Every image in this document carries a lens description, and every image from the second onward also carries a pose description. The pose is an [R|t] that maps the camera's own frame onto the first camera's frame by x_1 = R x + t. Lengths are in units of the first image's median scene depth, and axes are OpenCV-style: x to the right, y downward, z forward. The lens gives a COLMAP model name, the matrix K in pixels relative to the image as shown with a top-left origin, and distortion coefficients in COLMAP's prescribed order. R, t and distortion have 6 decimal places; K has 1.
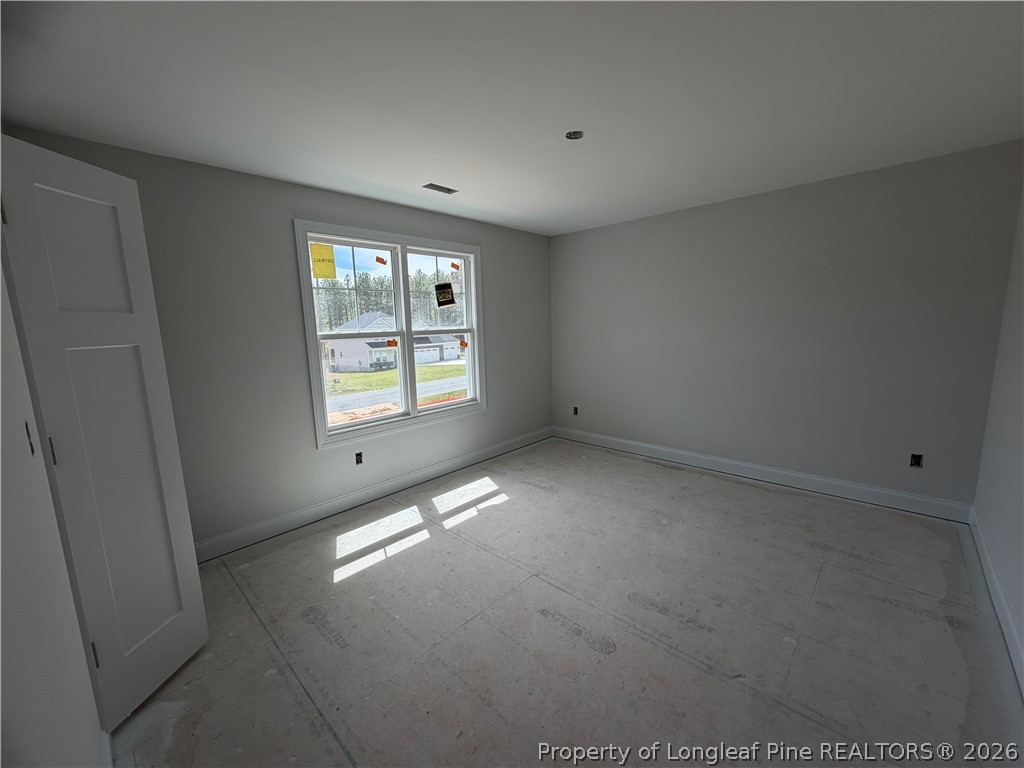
lens RADIAL K [[408.4, 0, 509.7], [0, 408.4, 386.3], [0, 0, 1]] dist [-0.001064, -0.000045]
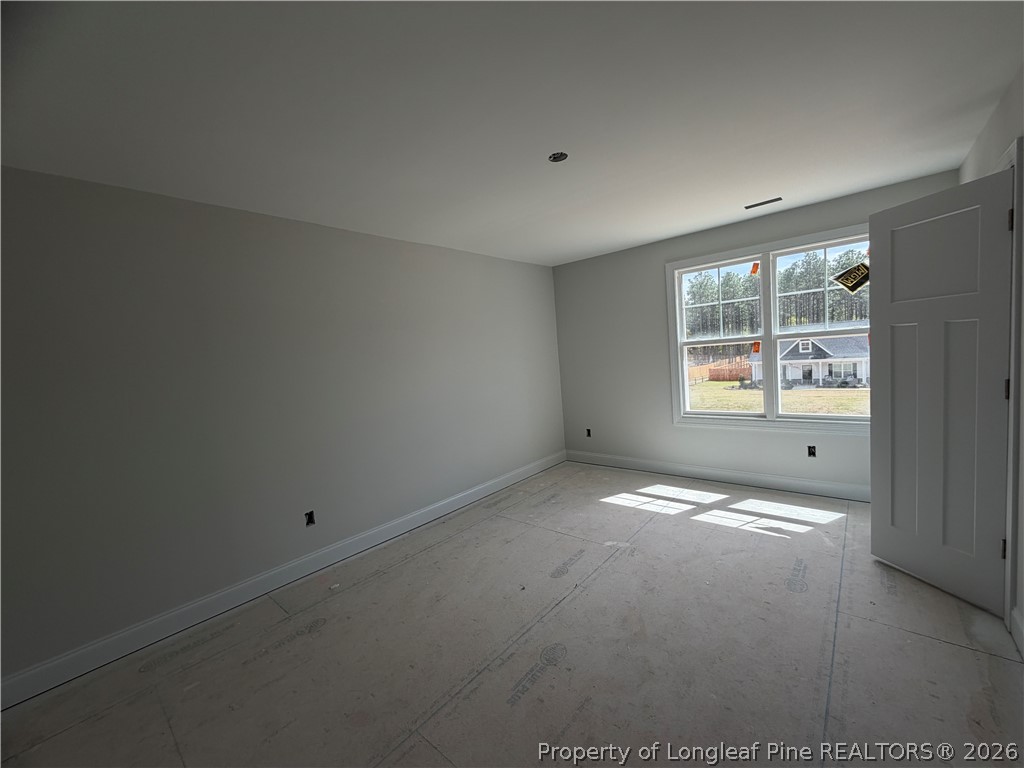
lens RADIAL K [[408.4, 0, 509.7], [0, 408.4, 386.3], [0, 0, 1]] dist [-0.001064, -0.000045]
pose [[0.051560, 0.106217, -0.993005, 0.790813], [-0.071983, 0.992137, 0.102386, -0.071498], [0.996072, 0.066201, 0.058800, 0.320977]]
